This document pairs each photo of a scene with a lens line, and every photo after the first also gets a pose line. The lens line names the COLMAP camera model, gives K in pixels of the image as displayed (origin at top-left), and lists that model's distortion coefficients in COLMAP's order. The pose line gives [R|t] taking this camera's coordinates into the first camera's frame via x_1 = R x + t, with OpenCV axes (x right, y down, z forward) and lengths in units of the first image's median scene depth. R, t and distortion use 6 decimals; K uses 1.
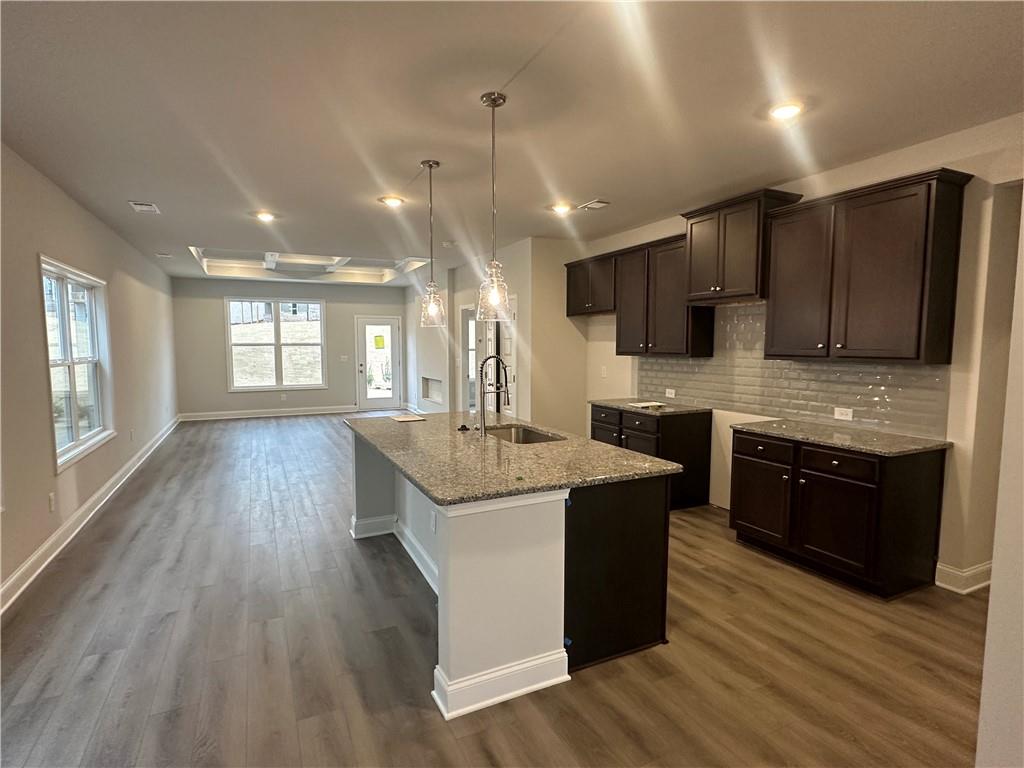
lens RADIAL K [[527.9, 0, 512.0], [0, 527.9, 384.0], [0, 0, 1]] dist [-0.000204, 0.000052]
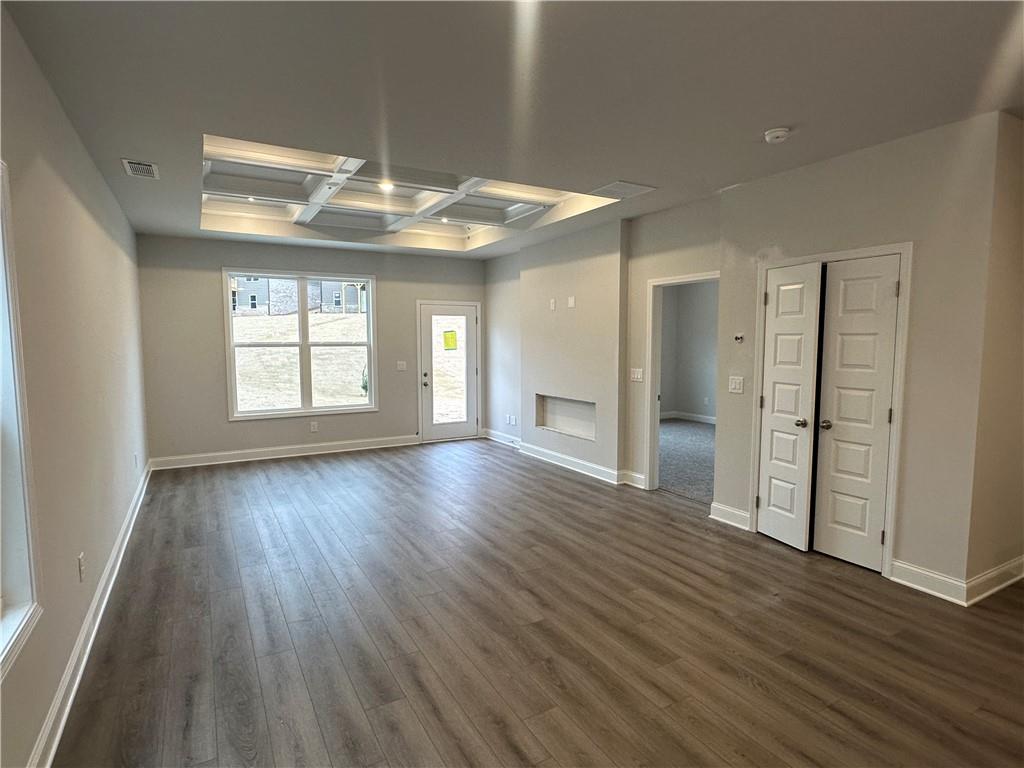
lens RADIAL K [[550.0, 0, 512.0], [0, 550.0, 384.0], [0, 0, 1]] dist [-0.000839, -0.000075]
pose [[0.997910, -0.006384, 0.064303, -0.231157], [0.006231, 0.999977, 0.002581, -0.026418], [-0.064318, -0.002175, 0.997927, 0.309292]]
